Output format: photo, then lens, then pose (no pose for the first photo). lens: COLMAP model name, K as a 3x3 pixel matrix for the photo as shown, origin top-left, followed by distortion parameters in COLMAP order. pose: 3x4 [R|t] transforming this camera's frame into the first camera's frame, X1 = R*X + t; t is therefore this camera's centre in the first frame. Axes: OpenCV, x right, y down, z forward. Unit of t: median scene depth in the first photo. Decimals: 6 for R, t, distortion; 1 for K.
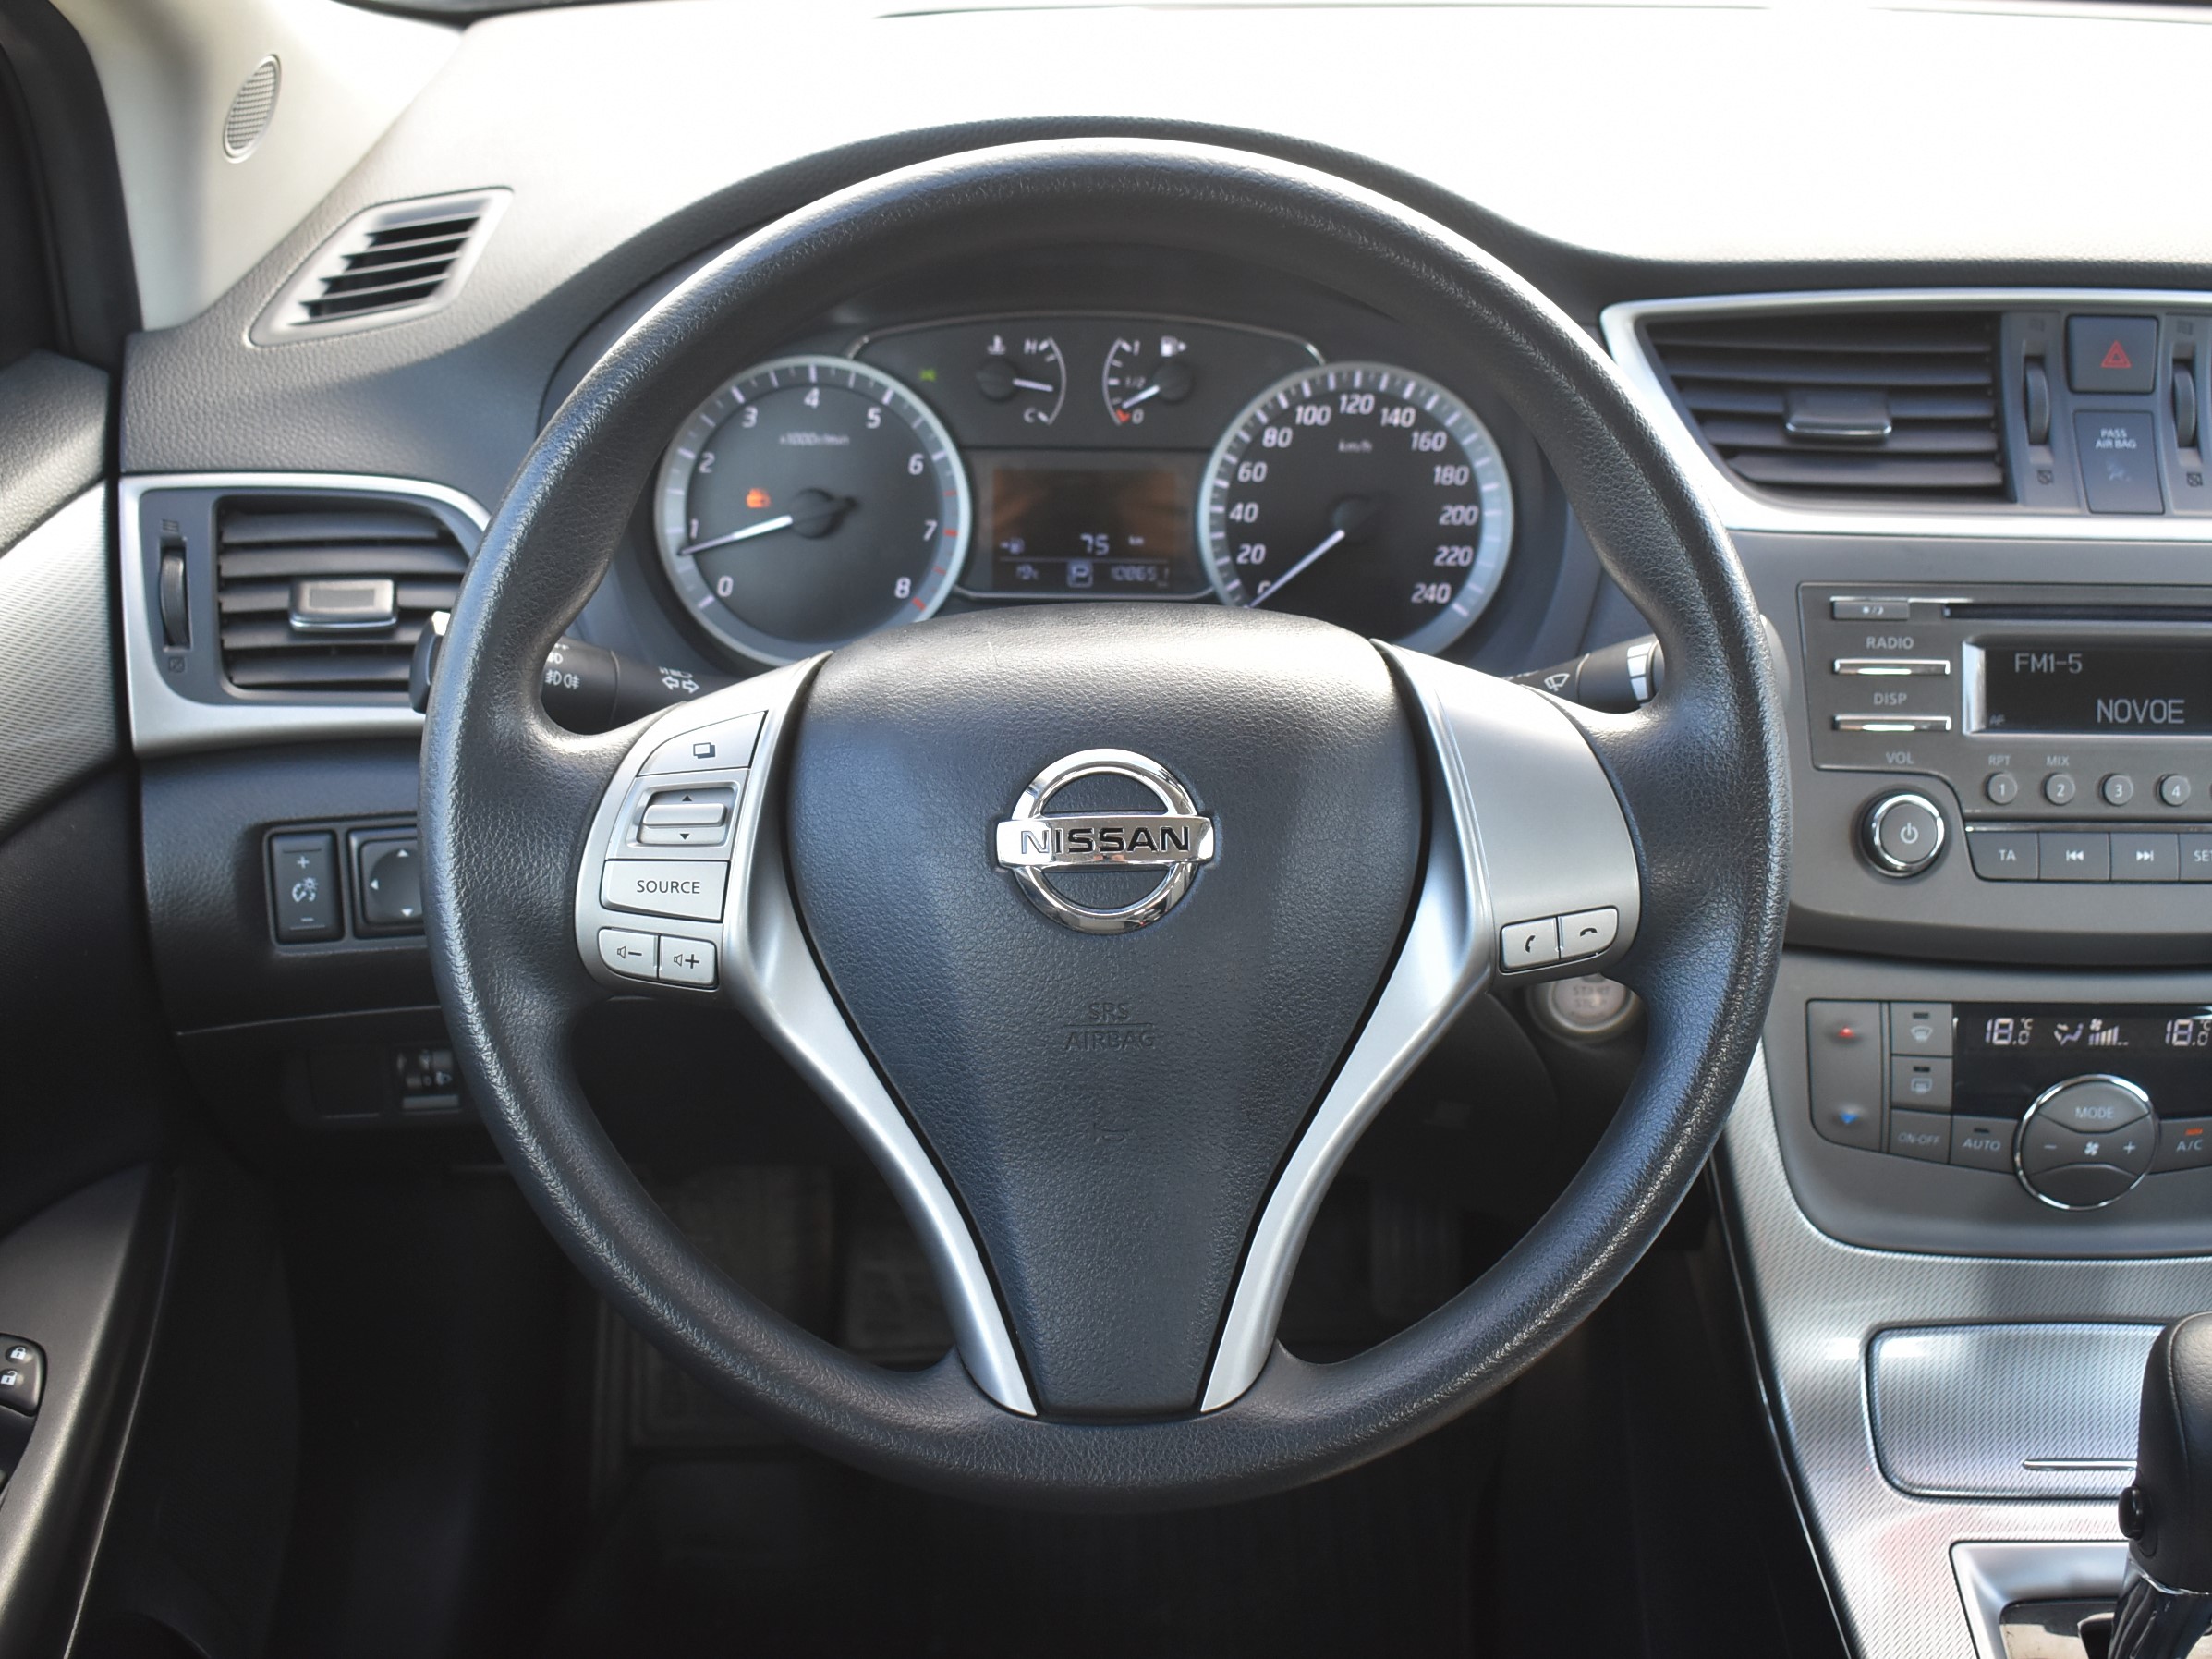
lens RADIAL K [[2308.4, 0, 1105.8], [0, 2308.4, 887.3], [0, 0, 1]] dist [-0.081615, -0.000887]
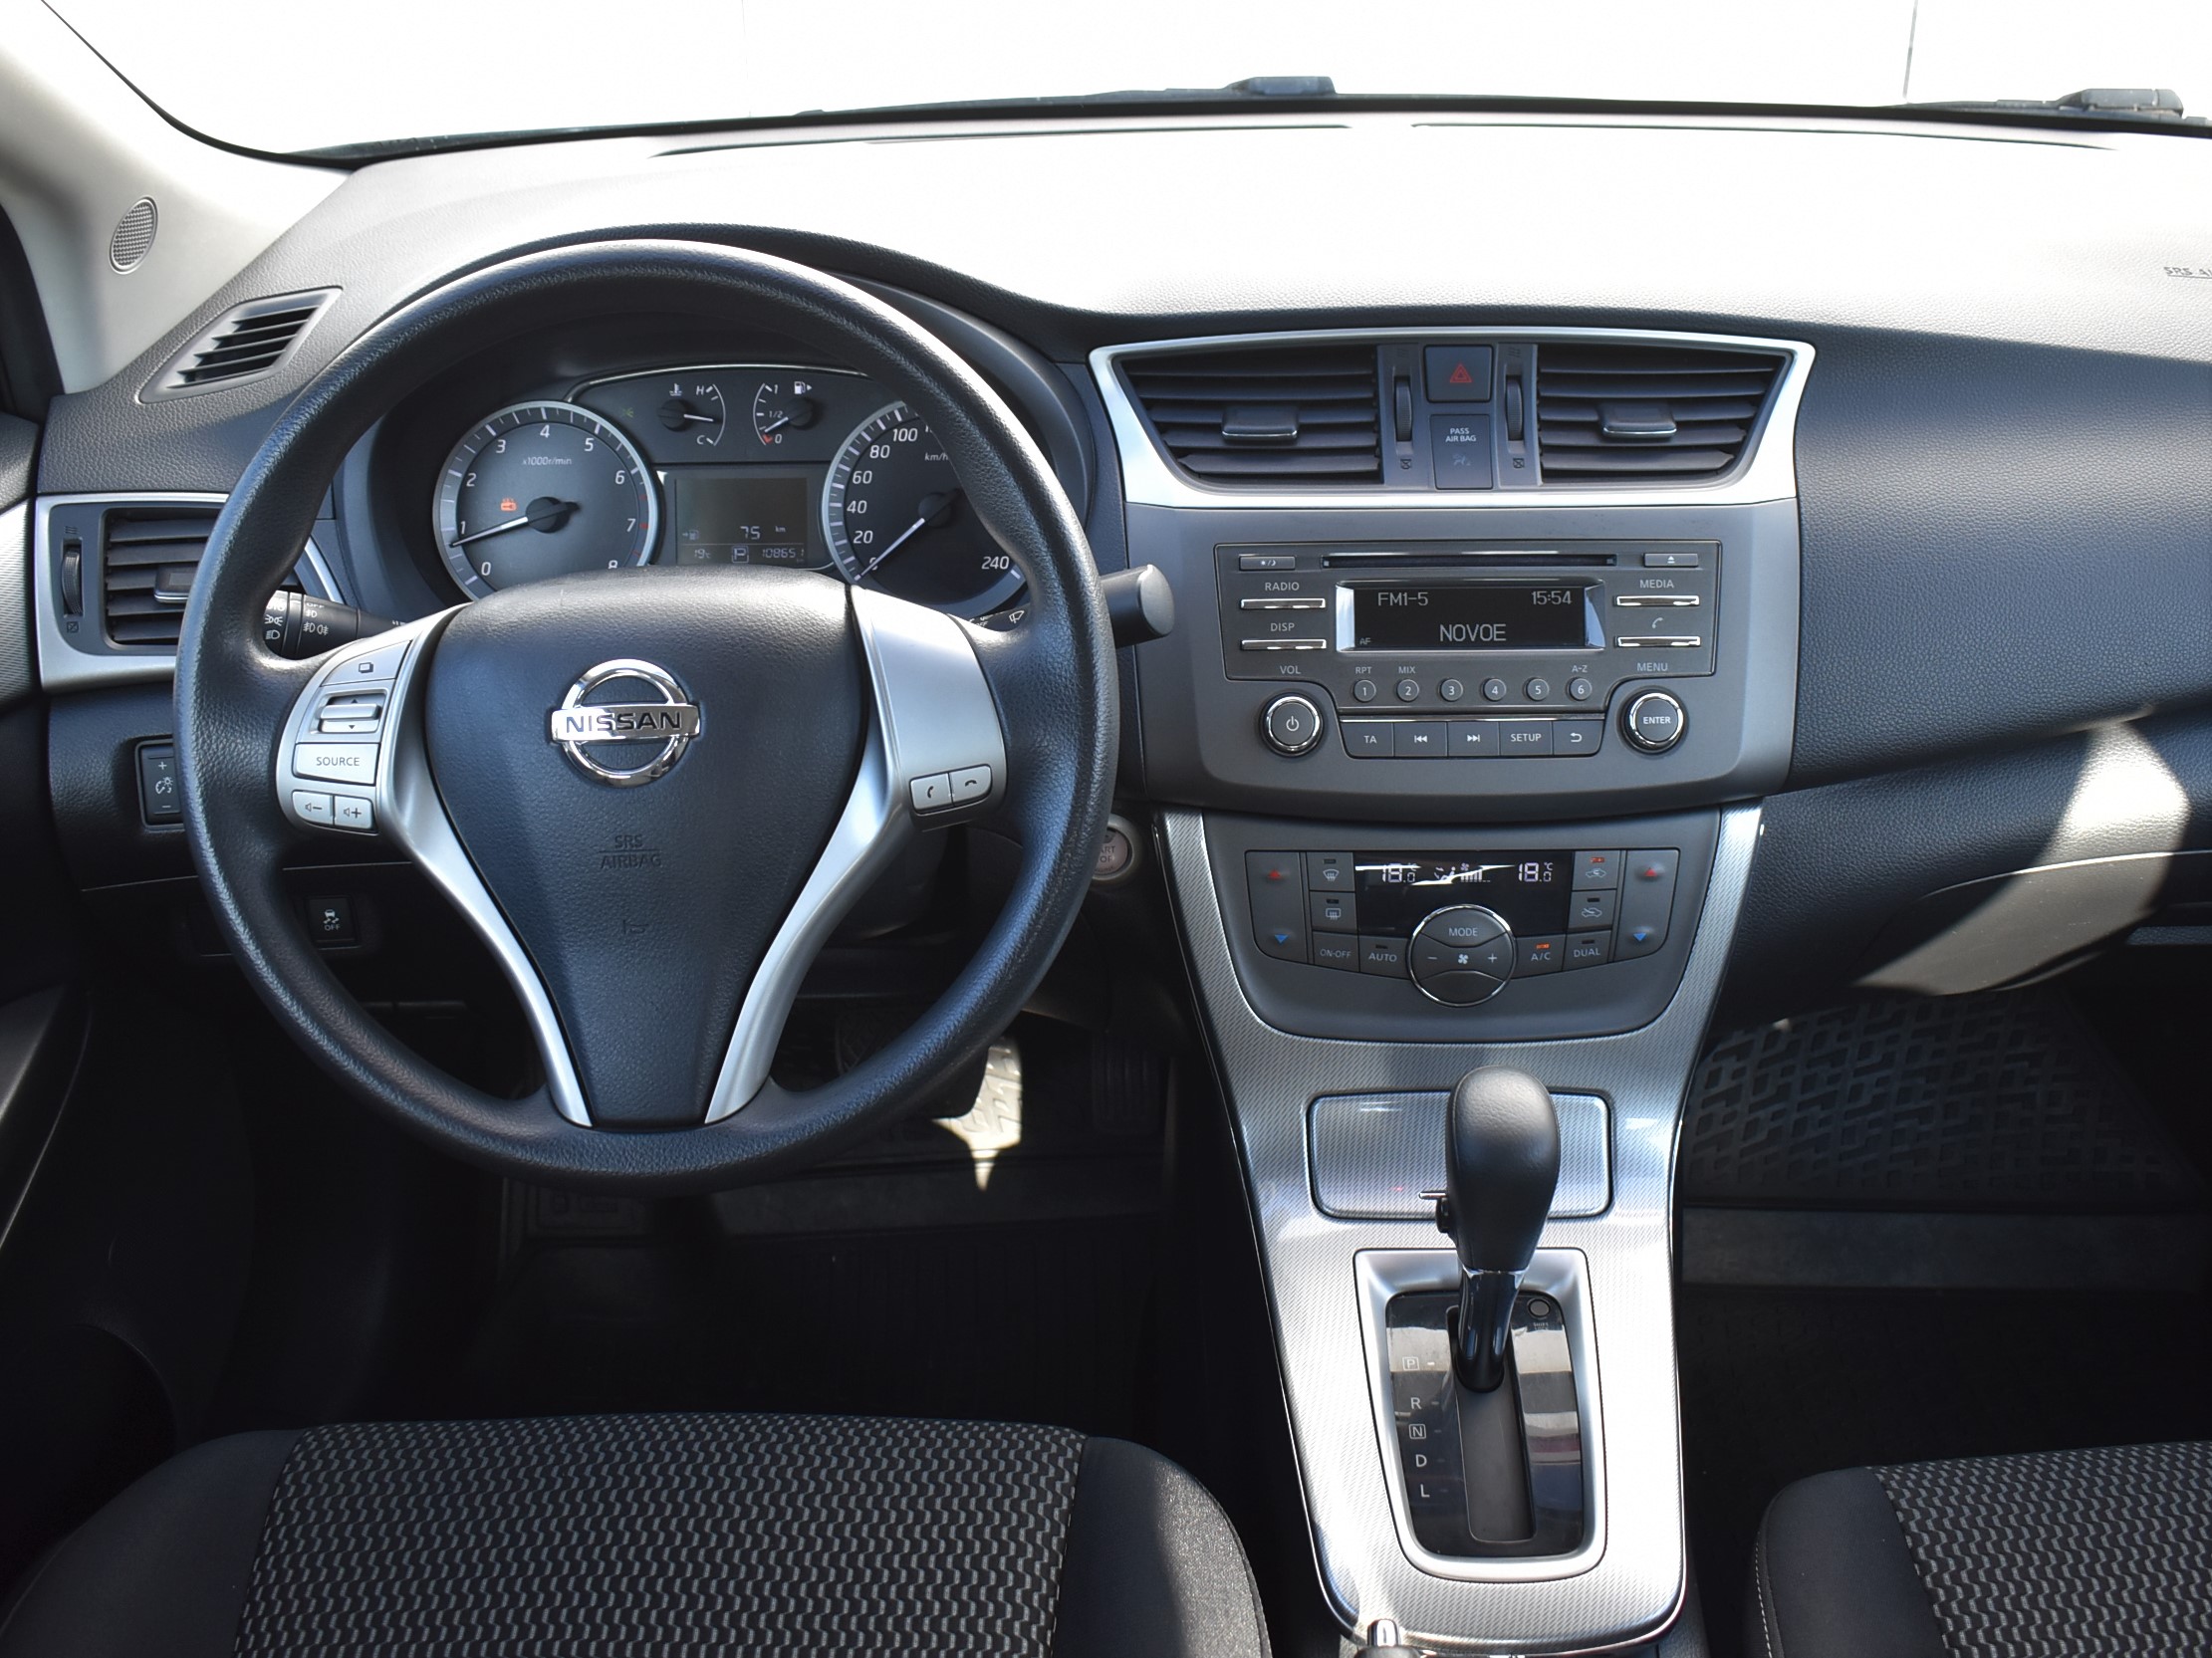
lens RADIAL K [[1911.4, 0, 1106.0], [0, 1911.4, 829.0], [0, 0, 1]] dist [-0.090306, -0.006816]
pose [[0.999789, -0.014107, -0.014962, 0.246352], [0.013883, 0.999791, -0.015014, 0.053053], [0.015171, 0.014803, 0.999775, -0.140957]]
